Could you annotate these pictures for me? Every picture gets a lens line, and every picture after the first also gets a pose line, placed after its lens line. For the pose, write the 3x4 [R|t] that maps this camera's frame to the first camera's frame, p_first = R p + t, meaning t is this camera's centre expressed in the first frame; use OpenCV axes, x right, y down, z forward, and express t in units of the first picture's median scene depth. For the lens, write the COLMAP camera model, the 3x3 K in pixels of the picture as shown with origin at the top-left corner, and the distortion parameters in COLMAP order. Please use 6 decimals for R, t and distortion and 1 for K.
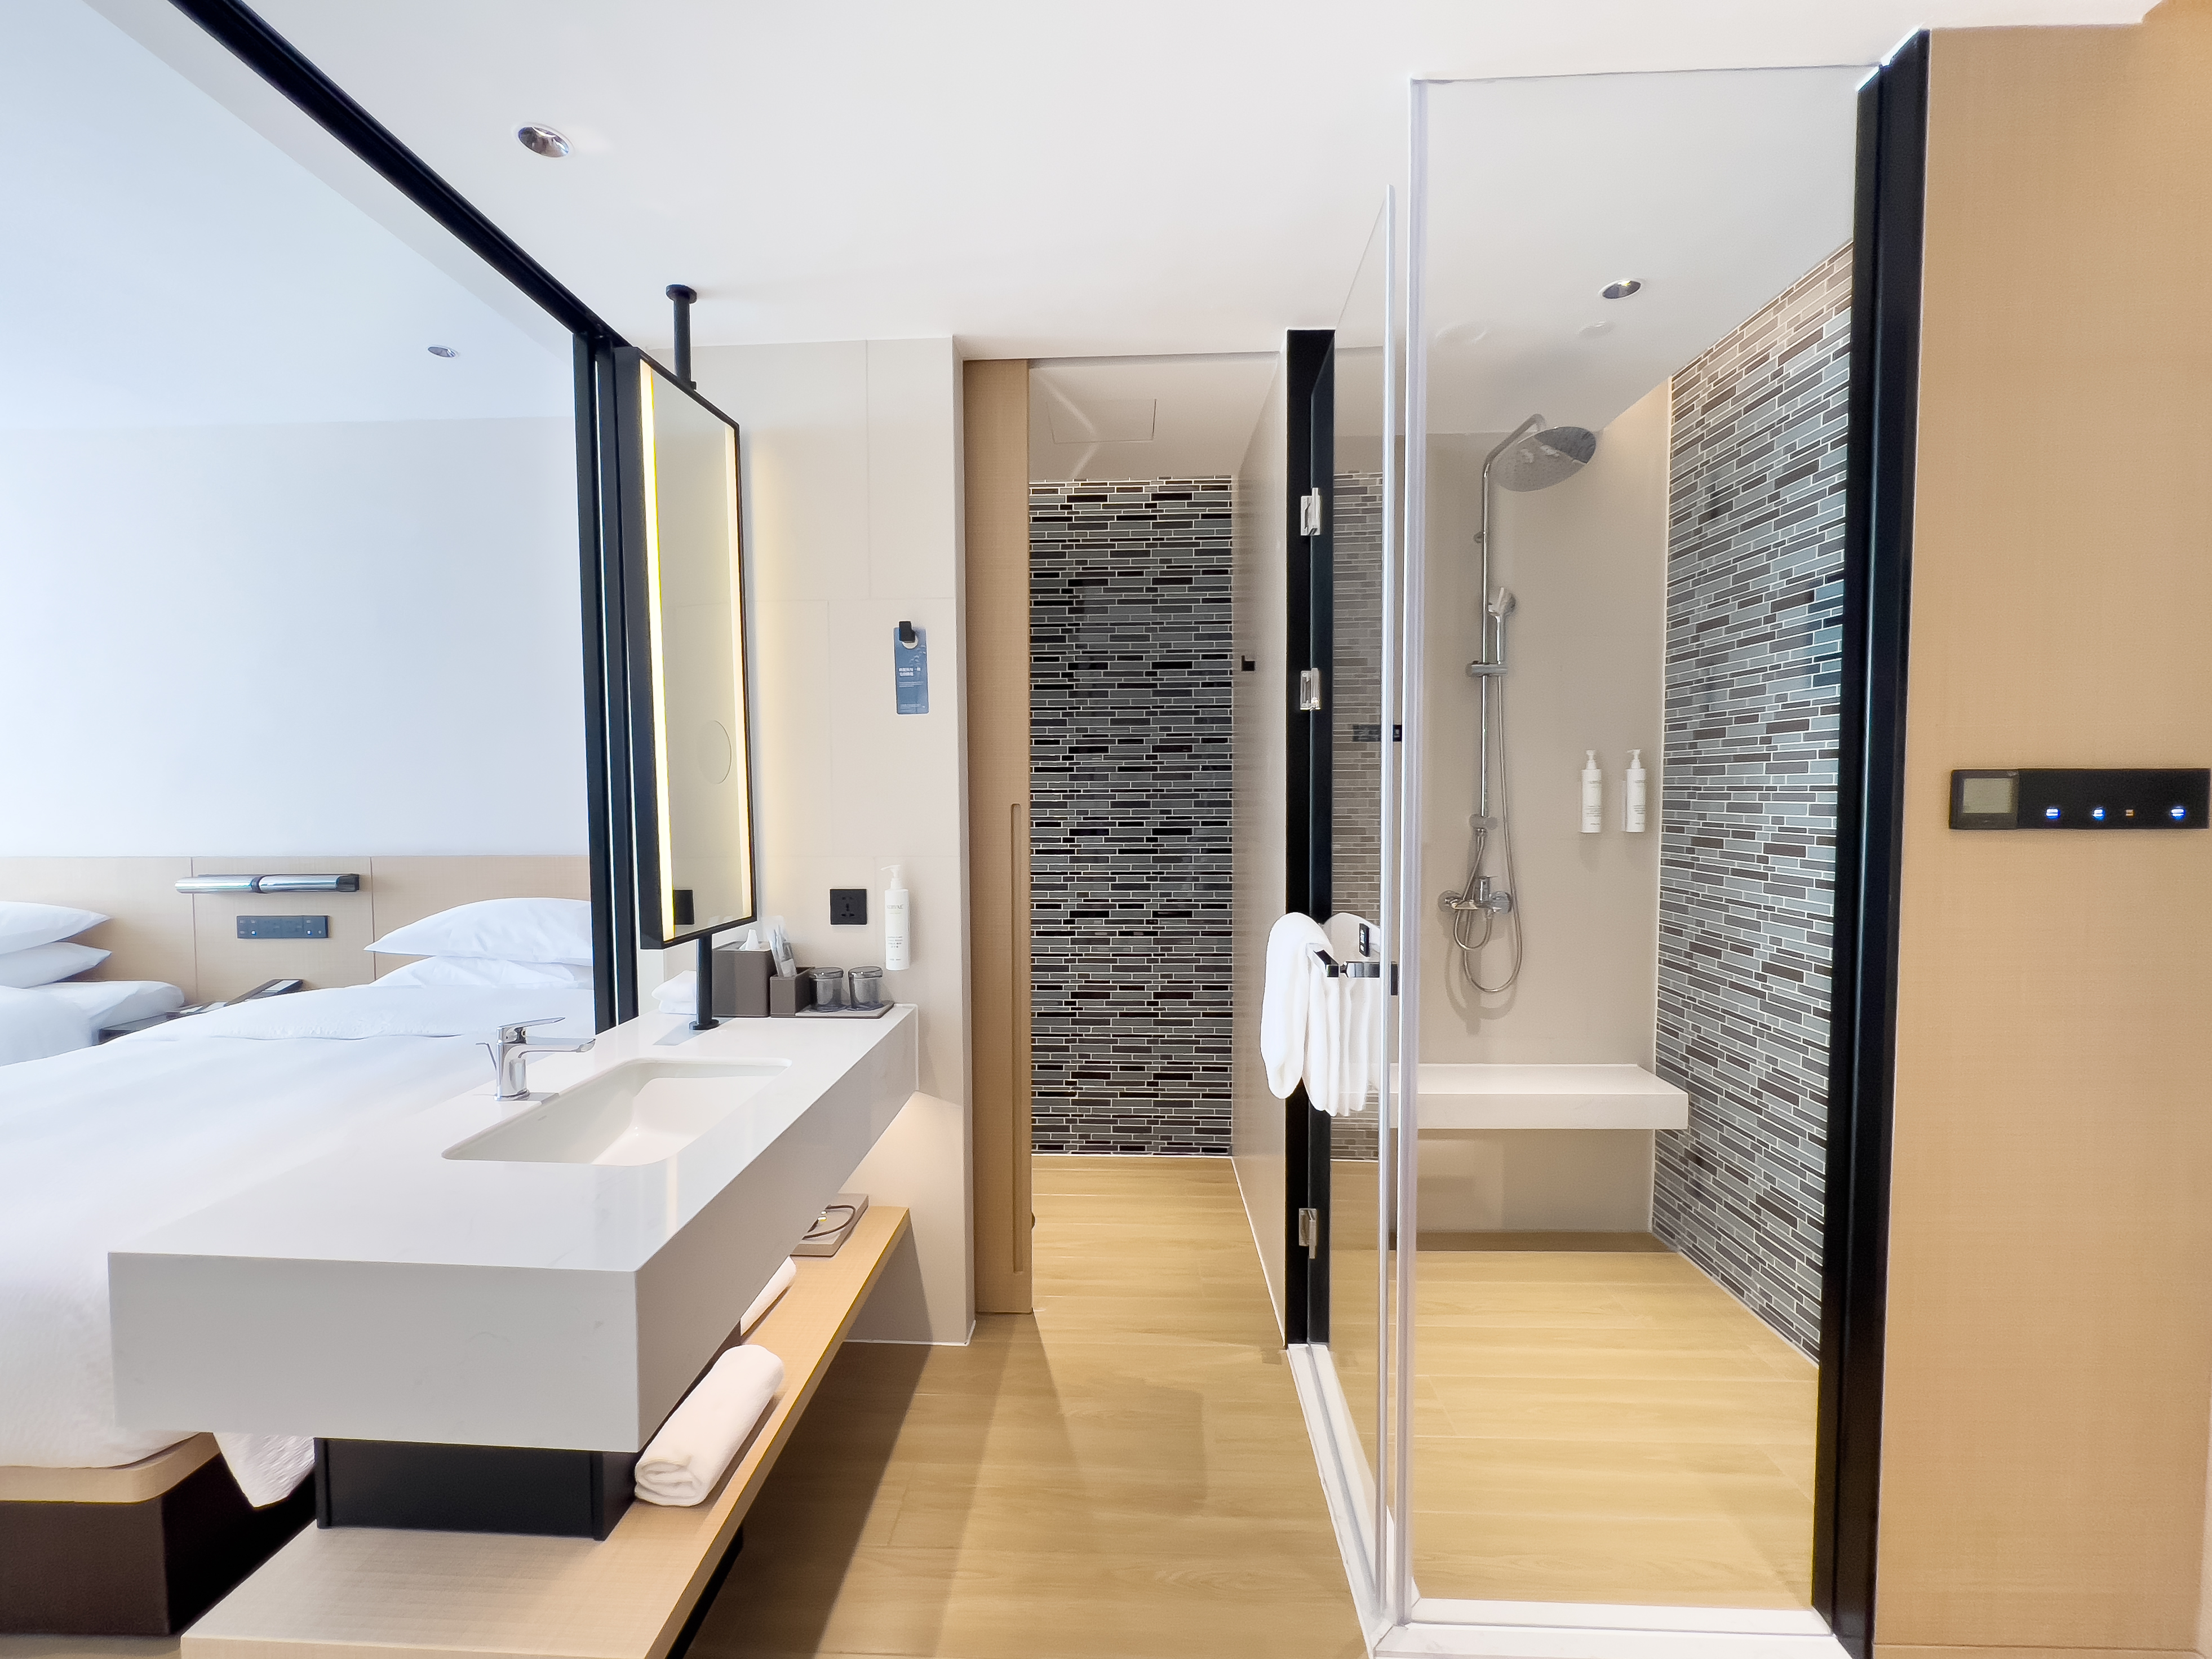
lens RADIAL K [[905.2, 0, 1091.3], [0, 905.2, 830.7], [0, 0, 1]] dist [-0.000152, 0.000002]
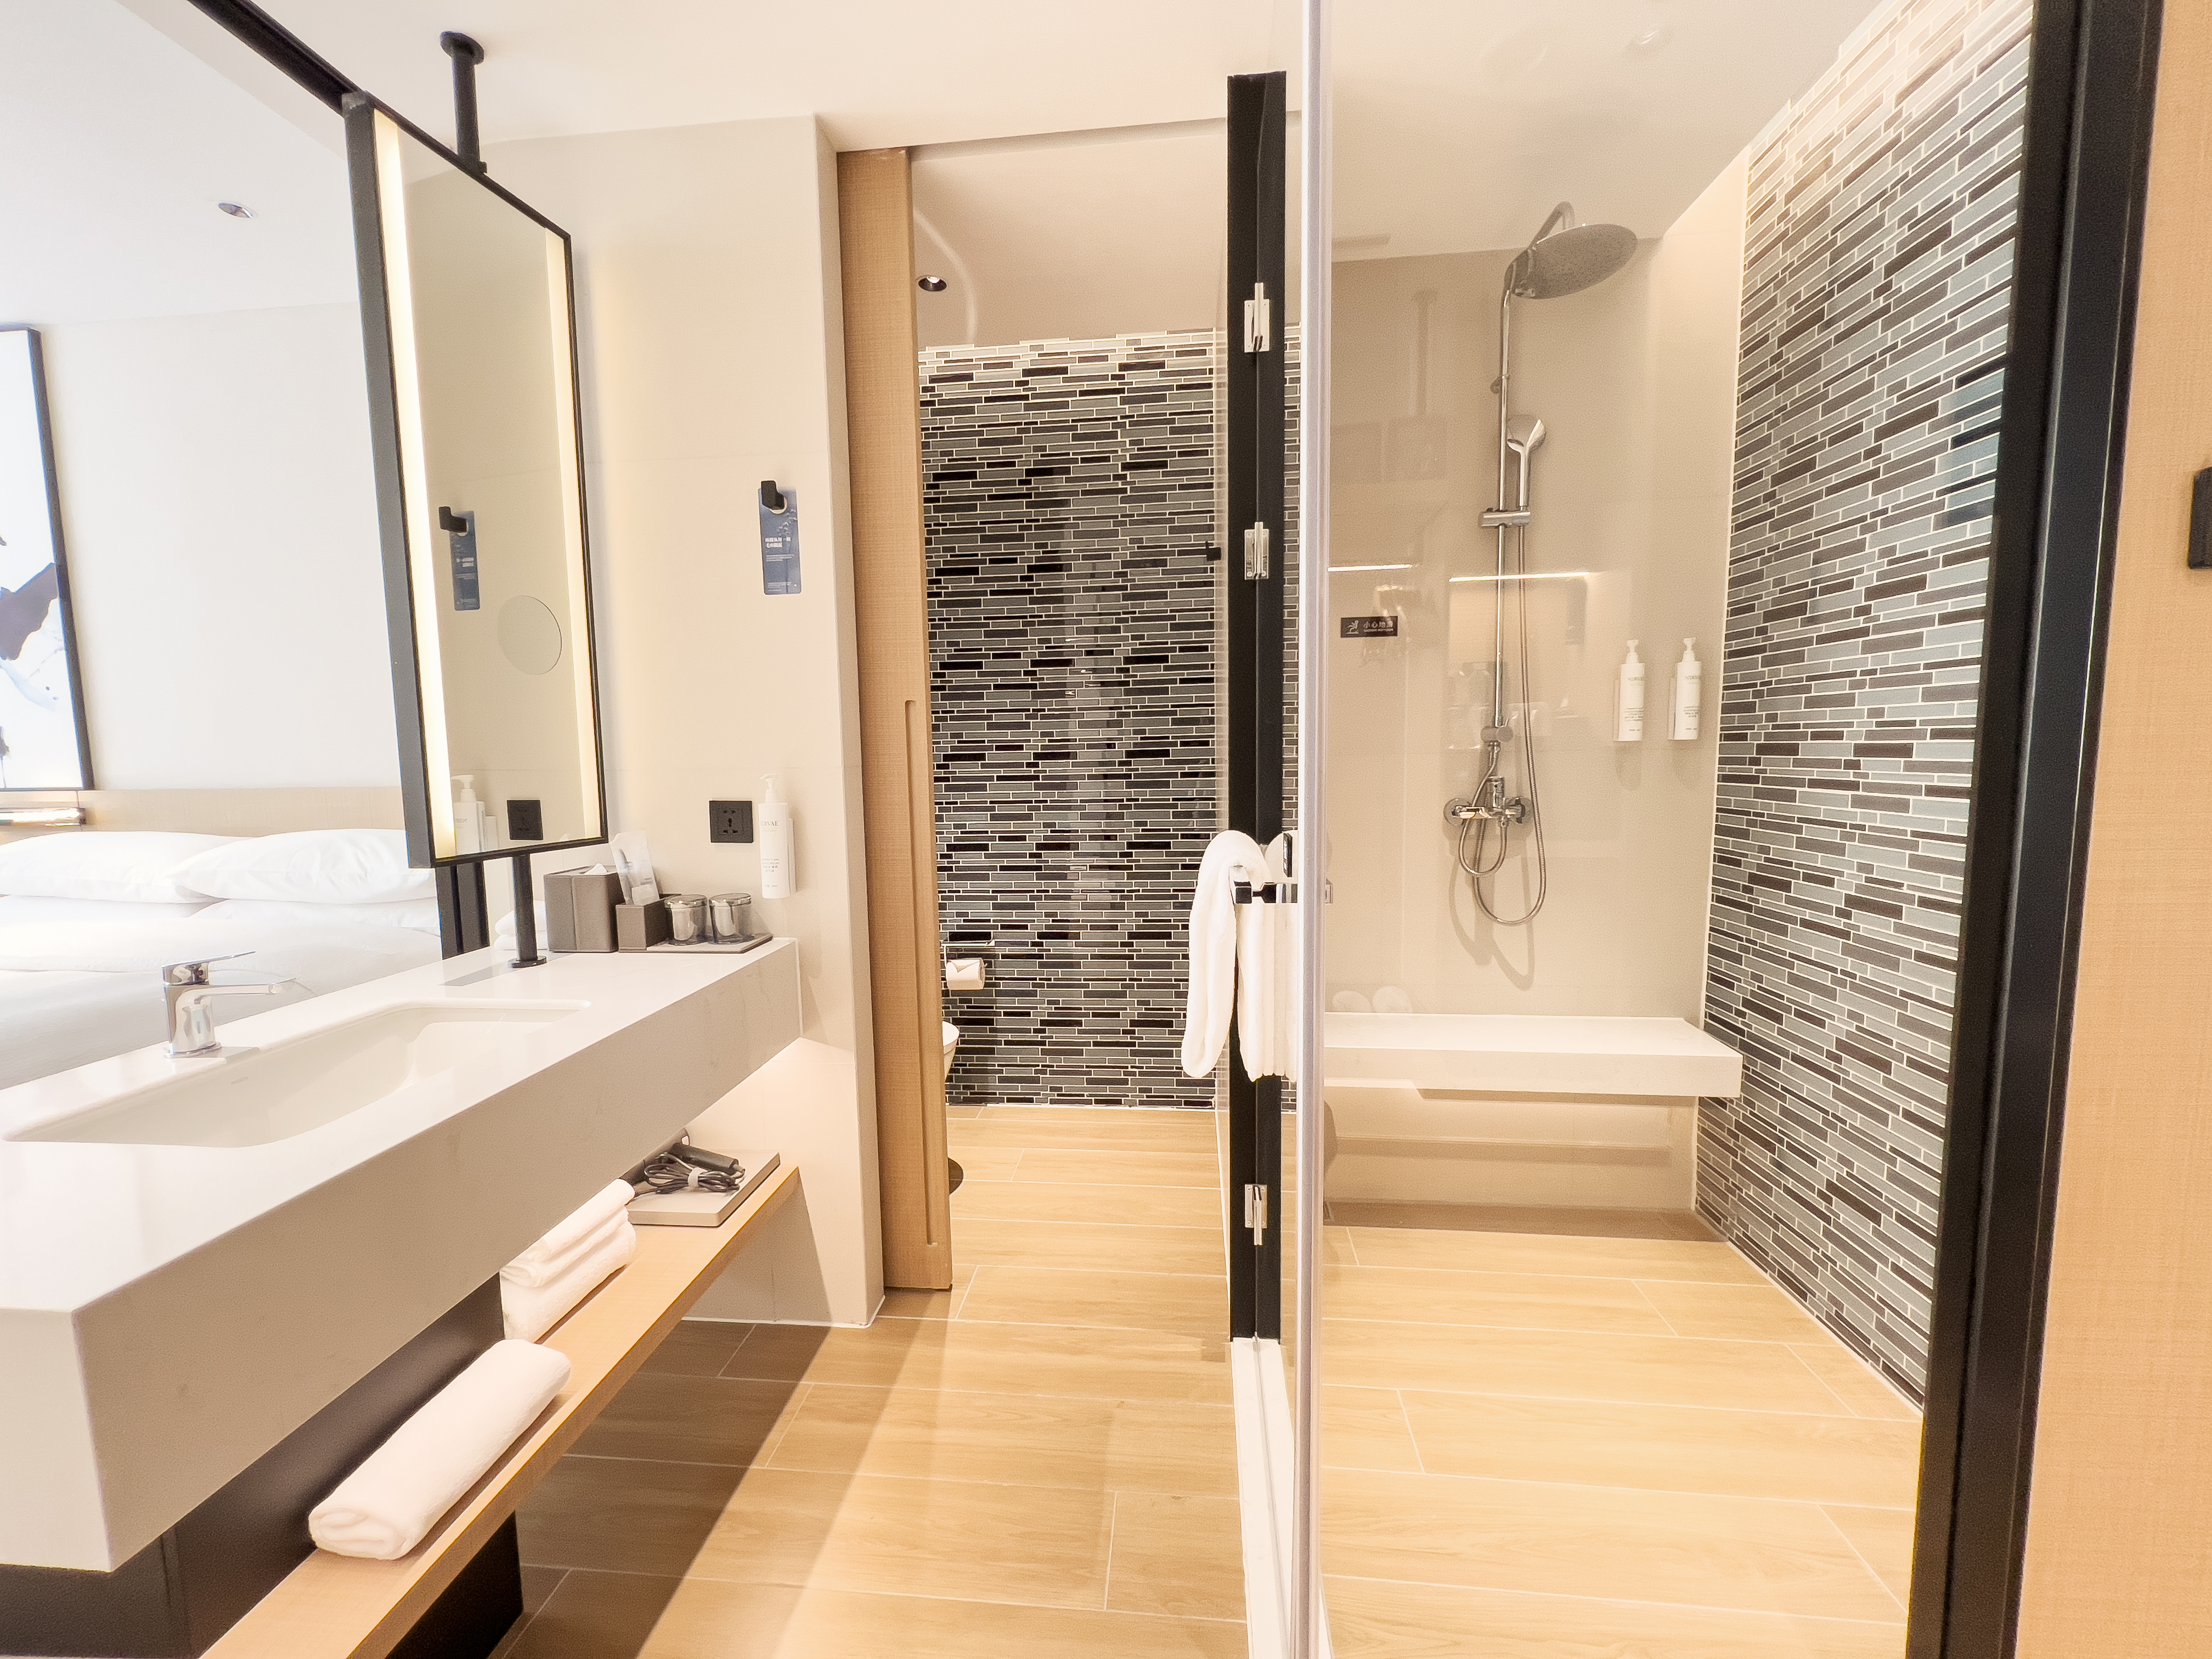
lens RADIAL K [[889.1, 0, 1114.6], [0, 889.1, 825.8], [0, 0, 1]] dist [-0.004224, -0.000103]
pose [[0.999389, -0.002386, -0.034874, 0.134057], [0.004060, 0.998838, 0.048014, 0.047172], [0.034719, -0.048126, 0.998238, 0.186831]]
